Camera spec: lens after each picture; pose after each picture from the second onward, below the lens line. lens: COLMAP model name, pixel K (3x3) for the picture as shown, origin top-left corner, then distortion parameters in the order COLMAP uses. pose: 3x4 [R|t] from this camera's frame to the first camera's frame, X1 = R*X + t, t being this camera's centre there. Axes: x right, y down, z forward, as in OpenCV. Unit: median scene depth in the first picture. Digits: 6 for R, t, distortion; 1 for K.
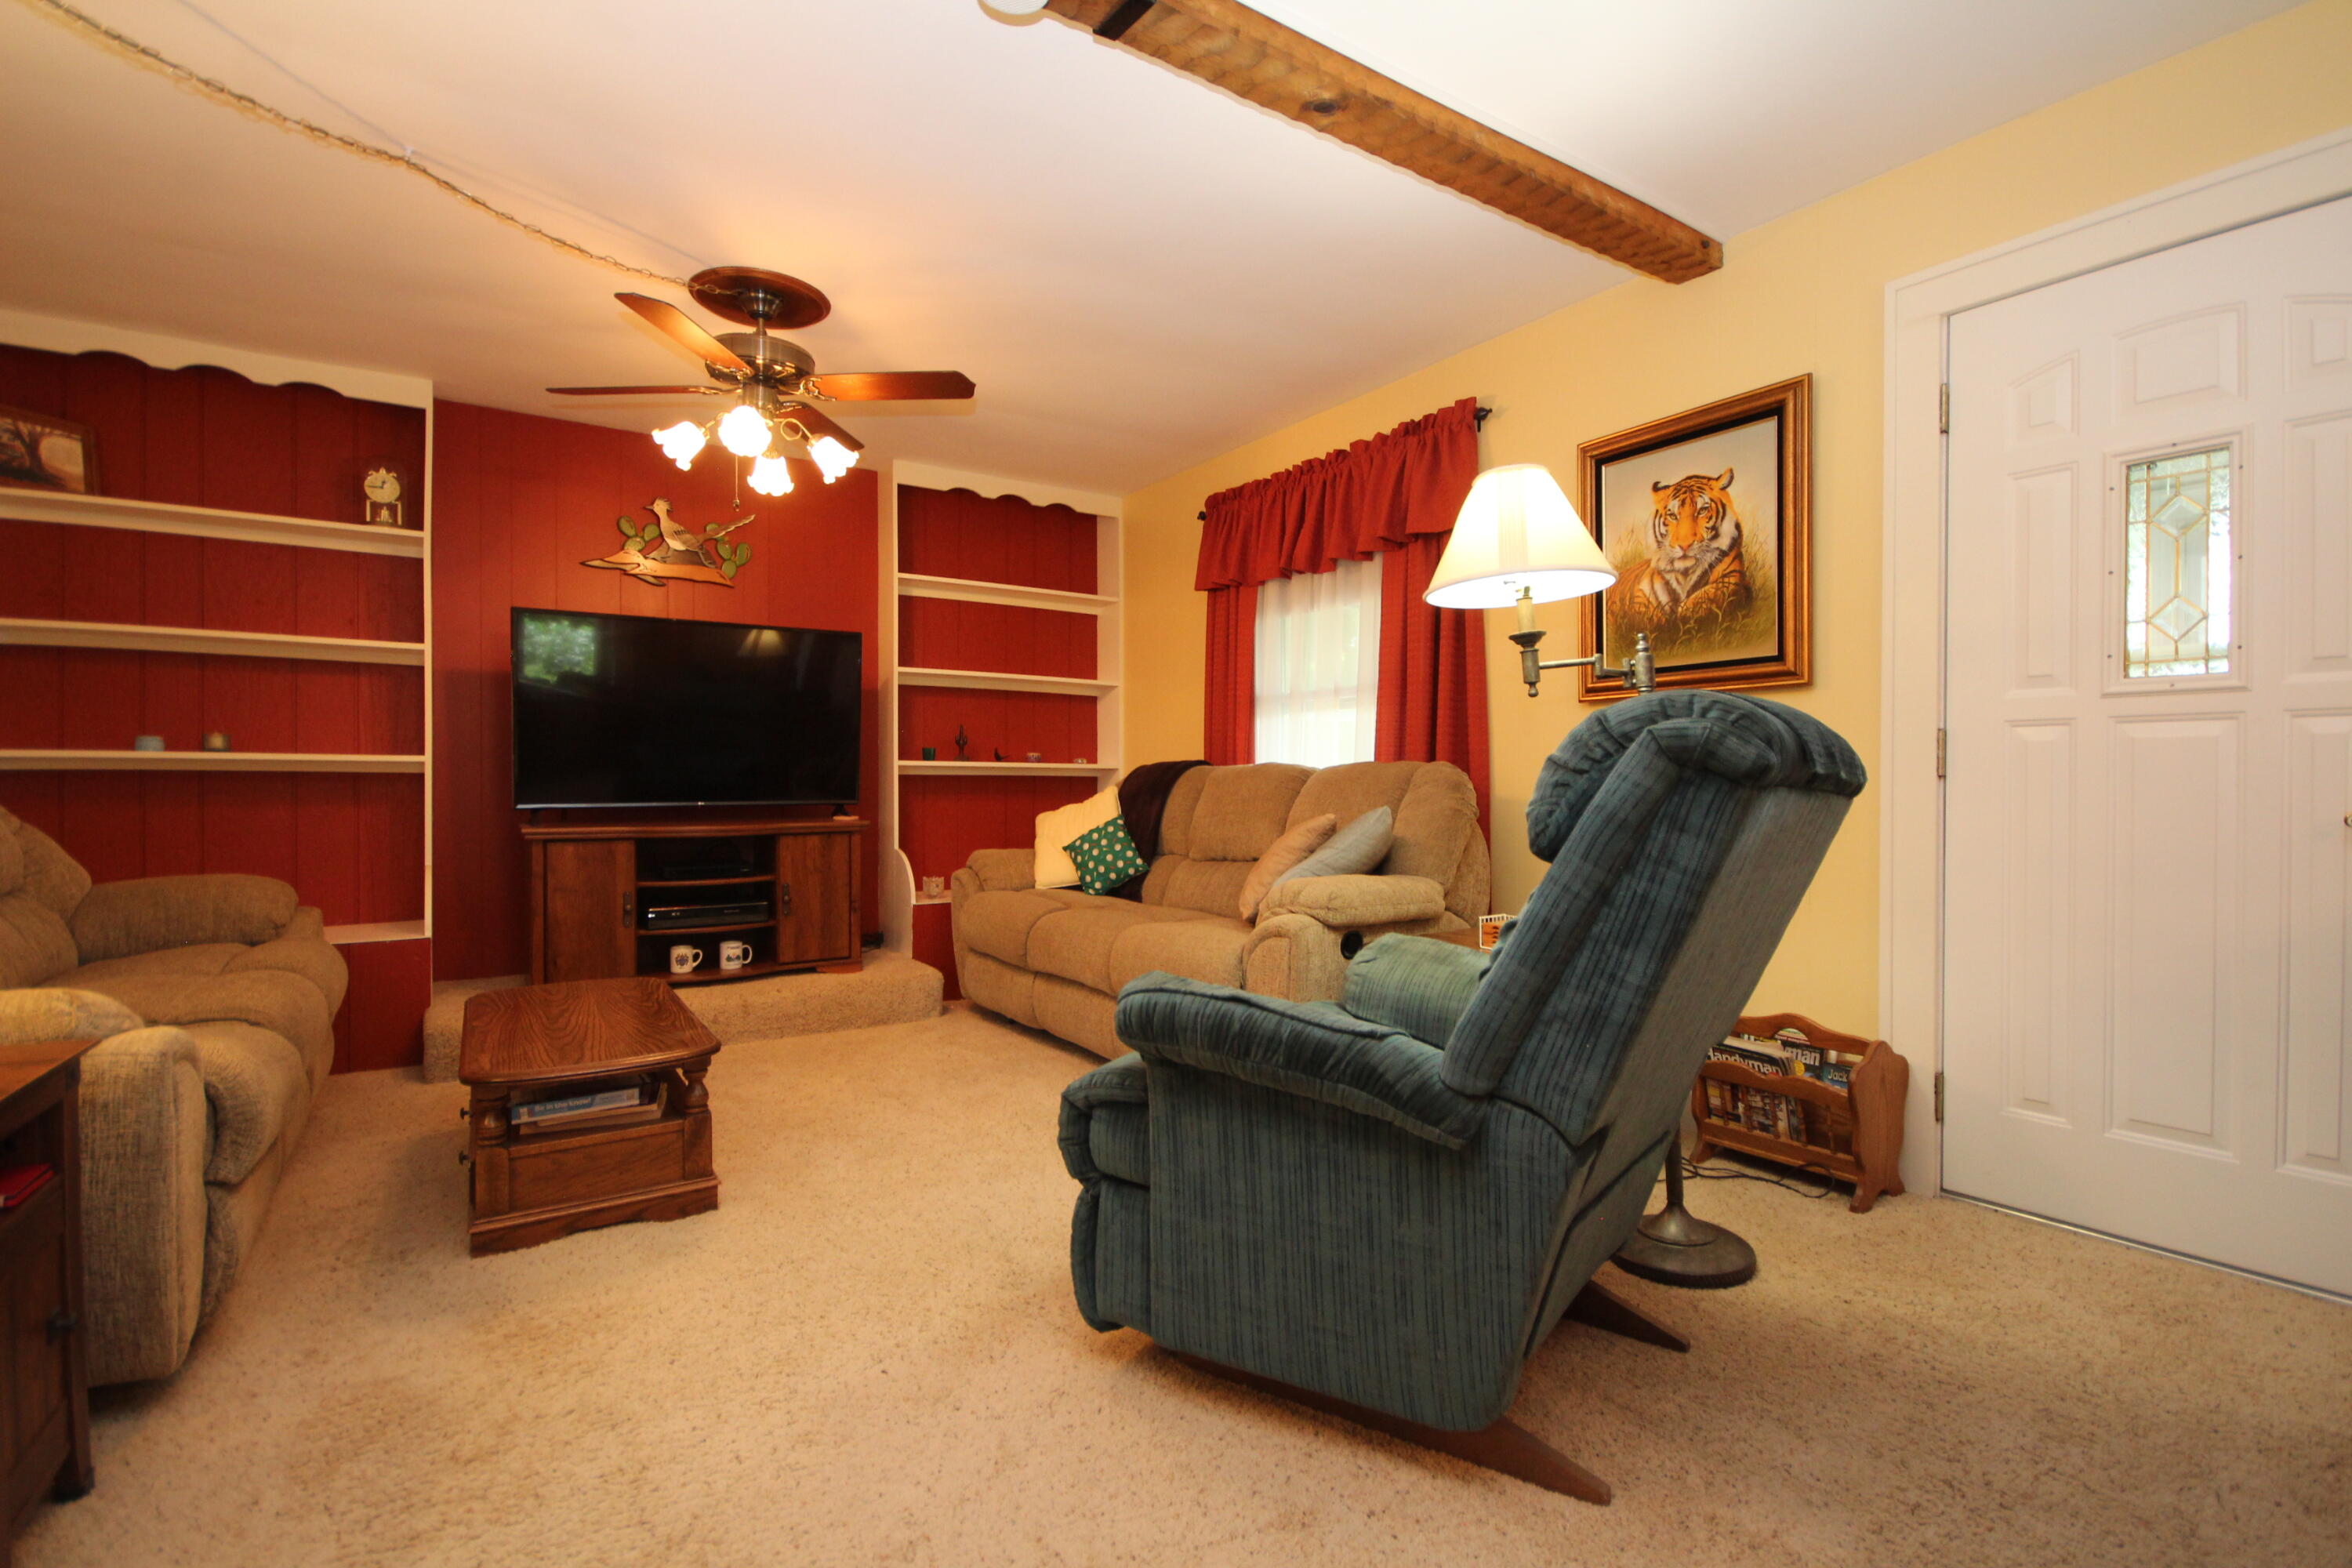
lens RADIAL K [[1086.9, 0, 1176.1], [0, 1086.9, 781.7], [0, 0, 1]] dist [-0.002784, -0.003111]
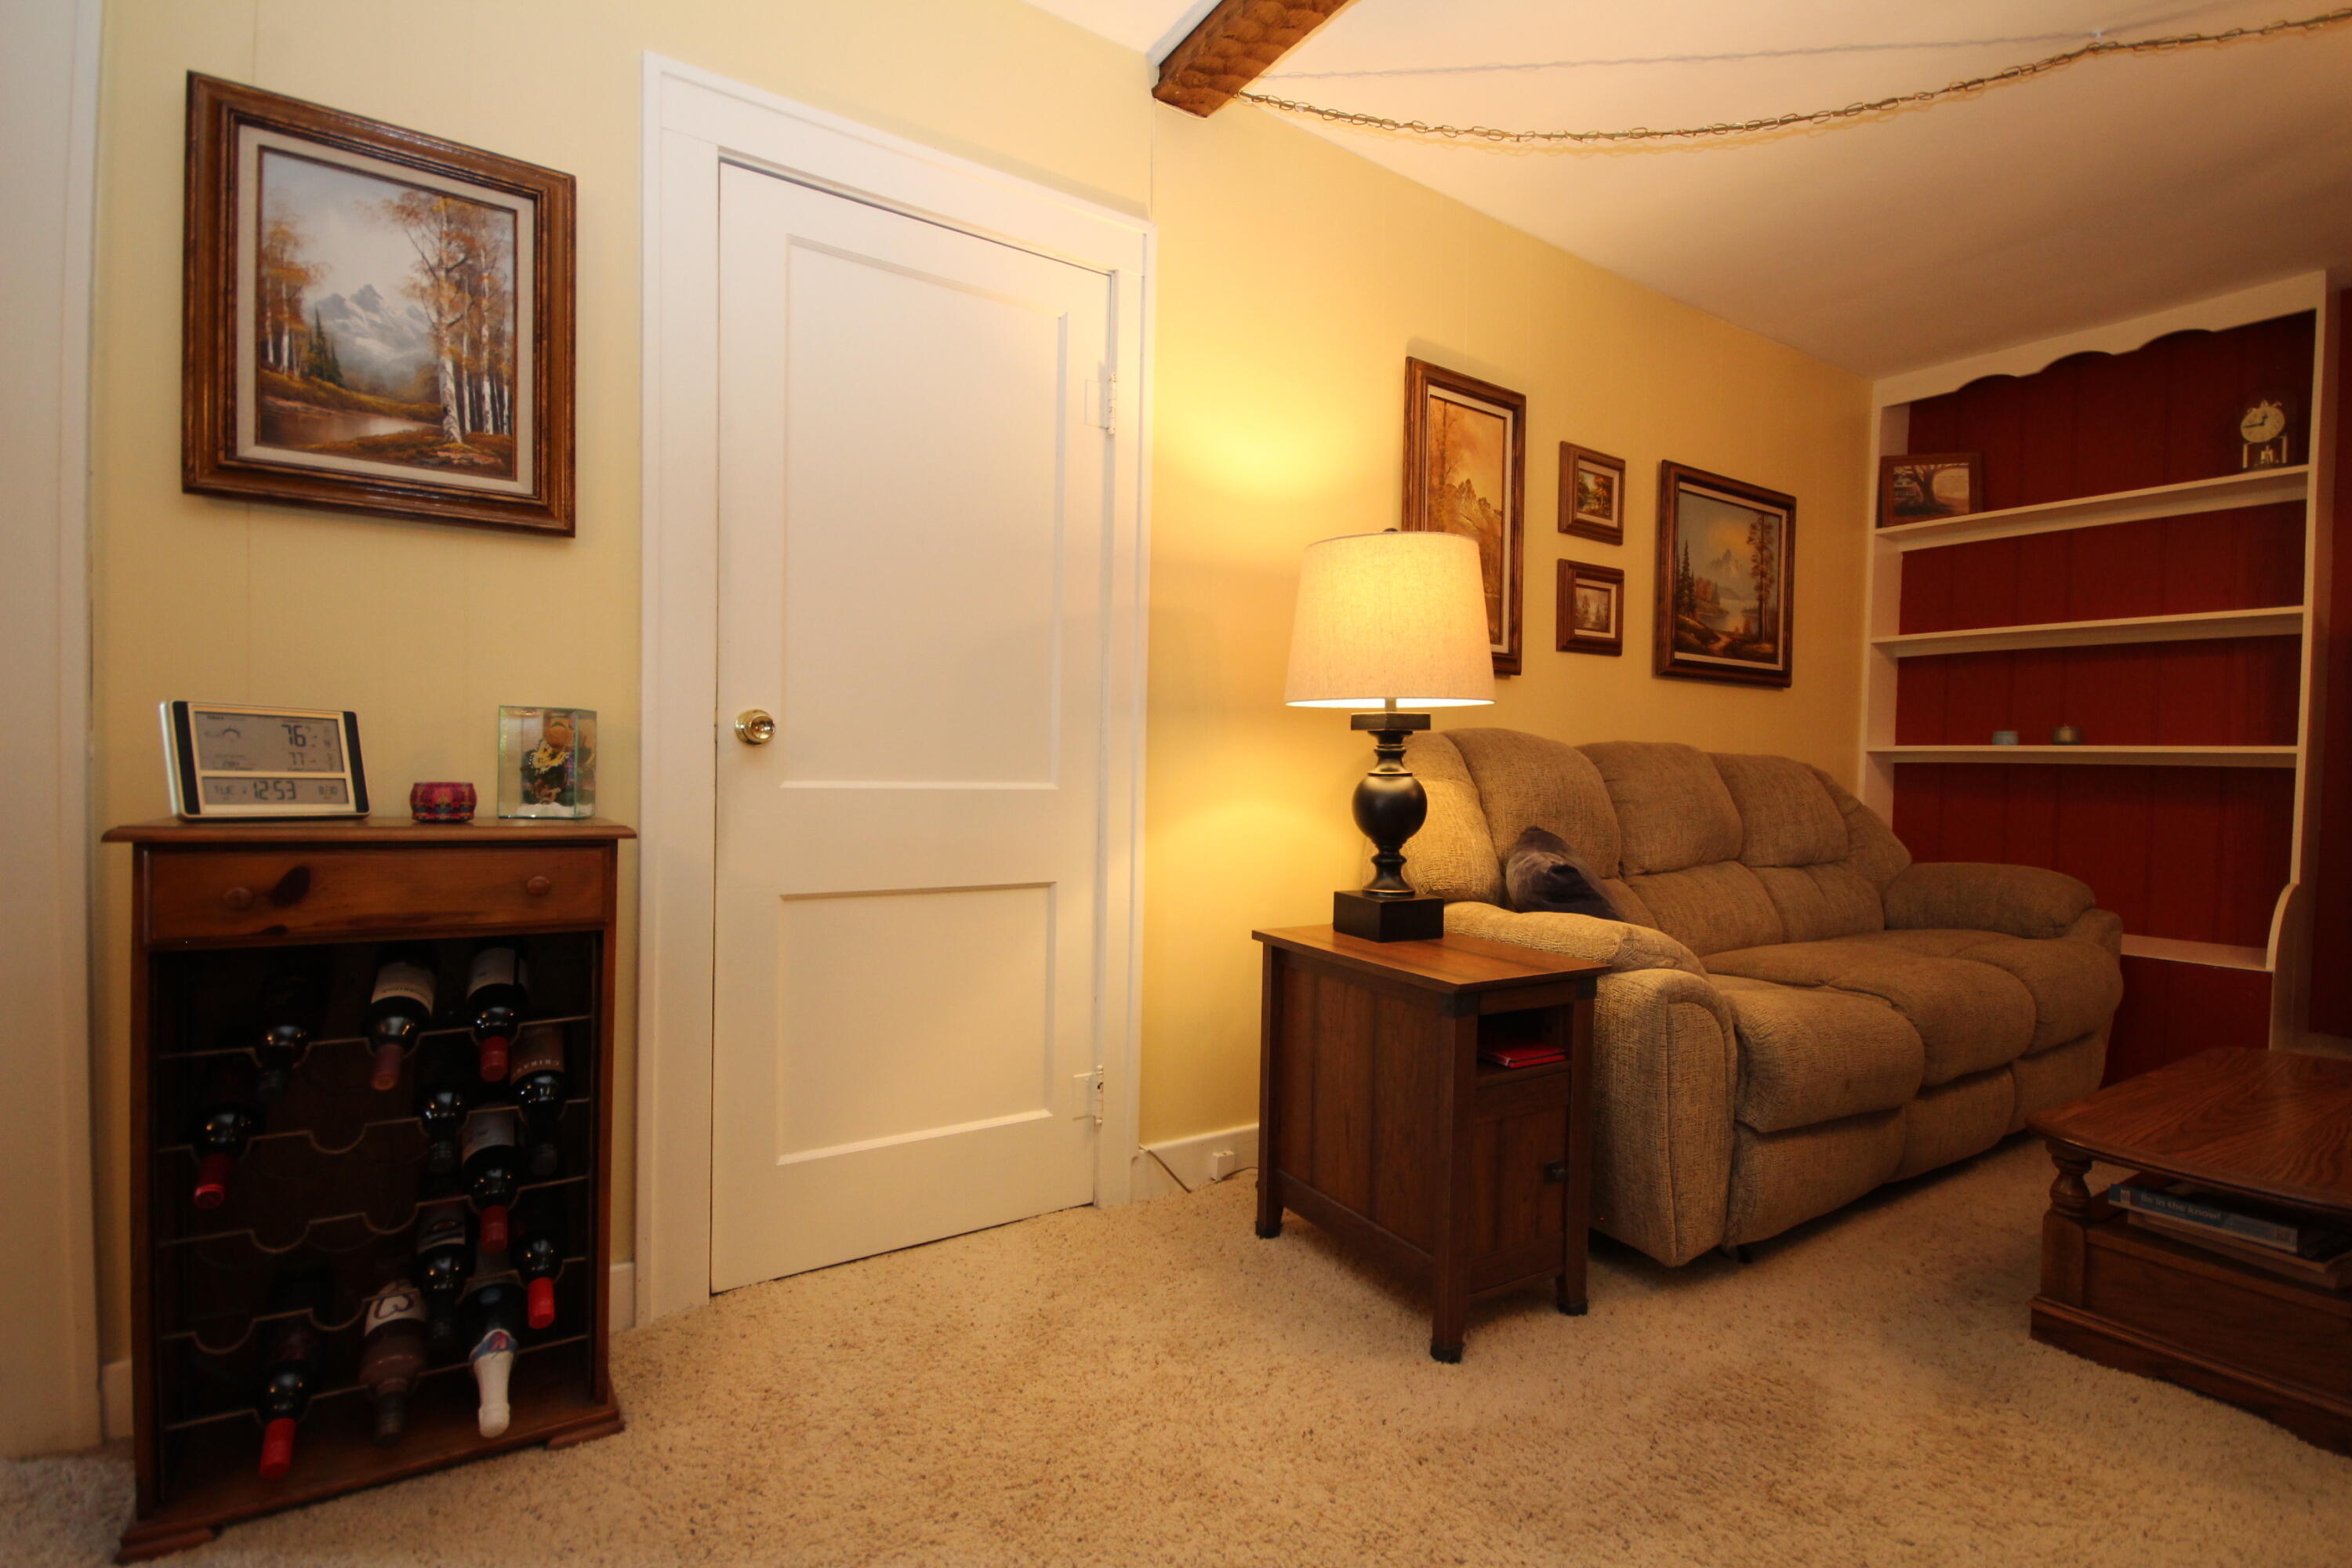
lens RADIAL K [[1086.9, 0, 1191.2], [0, 1086.9, 785.3], [0, 0, 1]] dist [-0.002784, -0.003111]
pose [[0.014195, 0.021042, -0.999678, 0.158119], [-0.020061, 0.999583, 0.020755, 0.008048], [0.999698, 0.019760, 0.014611, 0.308795]]
